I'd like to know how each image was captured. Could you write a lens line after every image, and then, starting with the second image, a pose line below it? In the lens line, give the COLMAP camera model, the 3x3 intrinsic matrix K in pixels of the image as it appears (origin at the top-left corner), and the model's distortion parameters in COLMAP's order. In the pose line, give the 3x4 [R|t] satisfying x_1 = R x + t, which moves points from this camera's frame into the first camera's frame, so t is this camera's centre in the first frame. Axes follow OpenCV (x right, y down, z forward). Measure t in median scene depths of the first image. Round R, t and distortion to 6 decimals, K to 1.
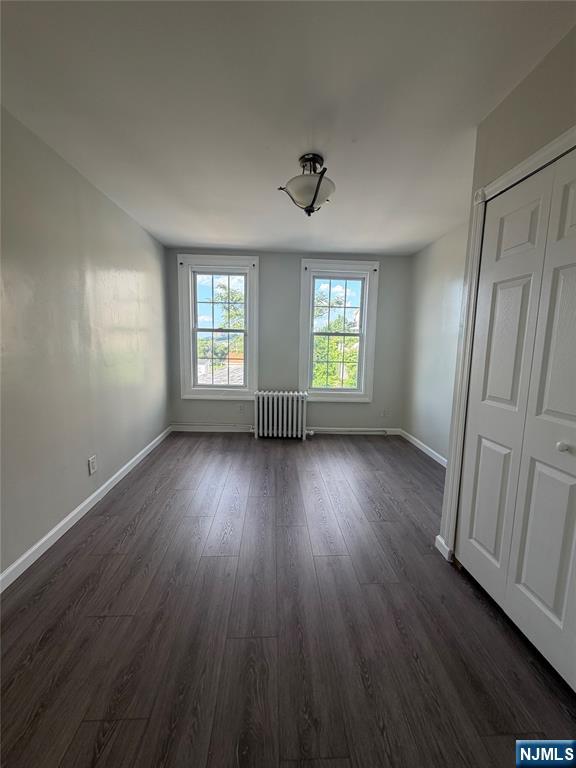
lens RADIAL K [[305.1, 0, 288.6], [0, 305.1, 380.2], [0, 0, 1]] dist [0.001002, -0.000295]
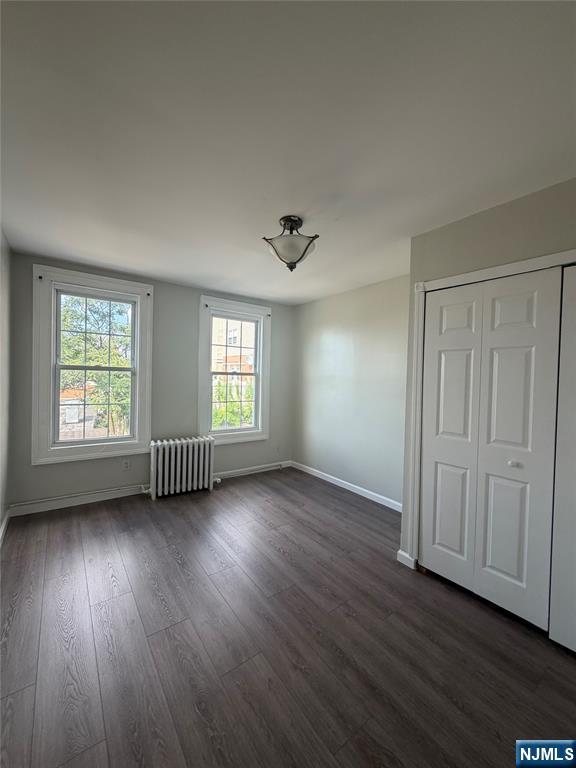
lens RADIAL K [[305.1, 0, 289.9], [0, 305.1, 380.0], [0, 0, 1]] dist [0.001002, -0.000295]
pose [[0.829364, -0.007276, 0.558662, -0.269778], [0.061028, 0.995112, -0.077639, -0.046078], [-0.555366, 0.098484, 0.825754, 0.092942]]
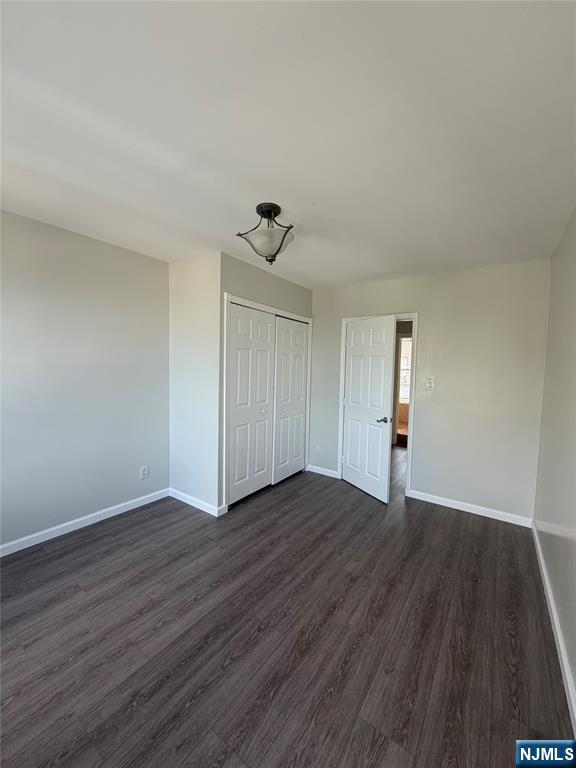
lens RADIAL K [[305.1, 0, 286.8], [0, 305.1, 380.9], [0, 0, 1]] dist [0.001002, -0.000295]
pose [[-0.785768, -0.066611, 0.614924, -0.323263], [0.039003, 0.986869, 0.156741, -0.160660], [-0.617290, 0.147146, -0.772853, 0.935925]]
